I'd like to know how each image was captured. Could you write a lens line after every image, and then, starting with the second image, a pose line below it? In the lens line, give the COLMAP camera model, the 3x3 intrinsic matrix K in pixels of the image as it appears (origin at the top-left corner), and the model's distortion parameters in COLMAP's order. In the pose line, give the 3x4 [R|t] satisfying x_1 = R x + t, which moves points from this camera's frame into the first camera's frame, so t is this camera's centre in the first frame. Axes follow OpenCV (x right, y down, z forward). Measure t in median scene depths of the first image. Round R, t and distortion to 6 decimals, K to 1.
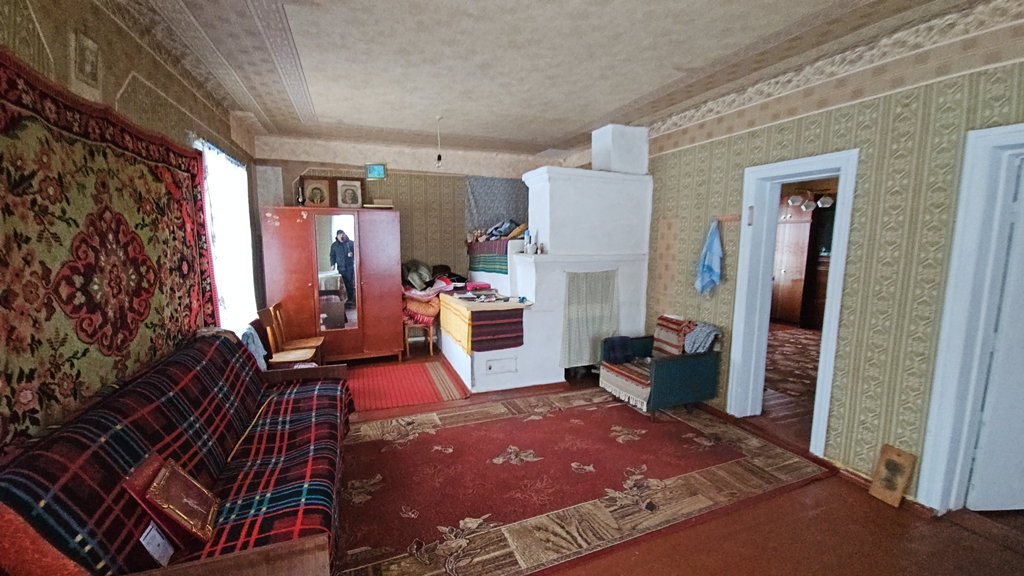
lens RADIAL K [[413.3, 0, 512.0], [0, 413.3, 288.0], [0, 0, 1]] dist [0.000393, -0.000186]
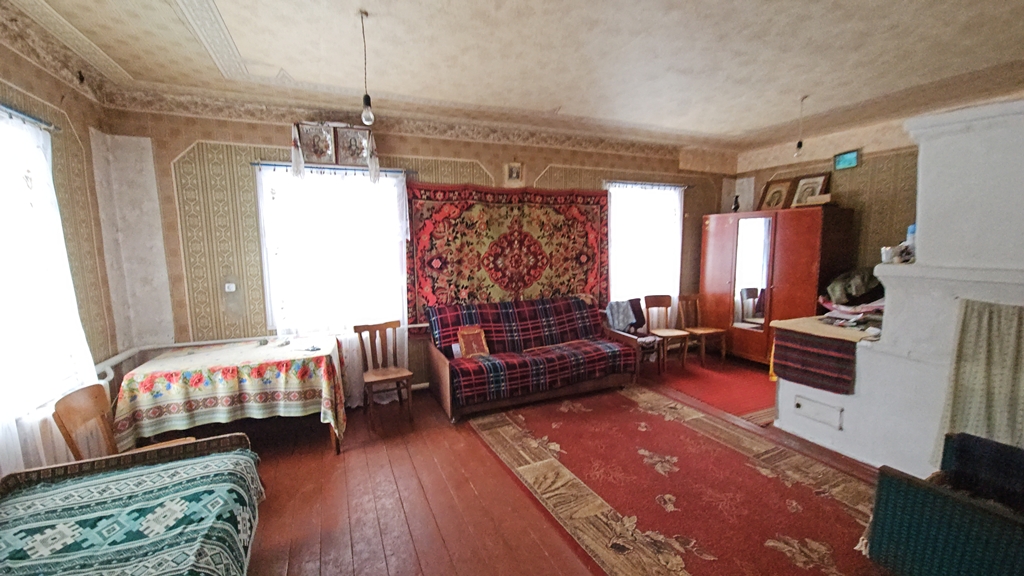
lens RADIAL K [[413.3, 0, 512.0], [0, 413.3, 288.0], [0, 0, 1]] dist [0.000393, -0.000186]
pose [[0.055478, 0.103365, -0.993095, 1.012269], [-0.109786, 0.989227, 0.096830, -0.064145], [0.992406, 0.103656, 0.066229, 0.592898]]
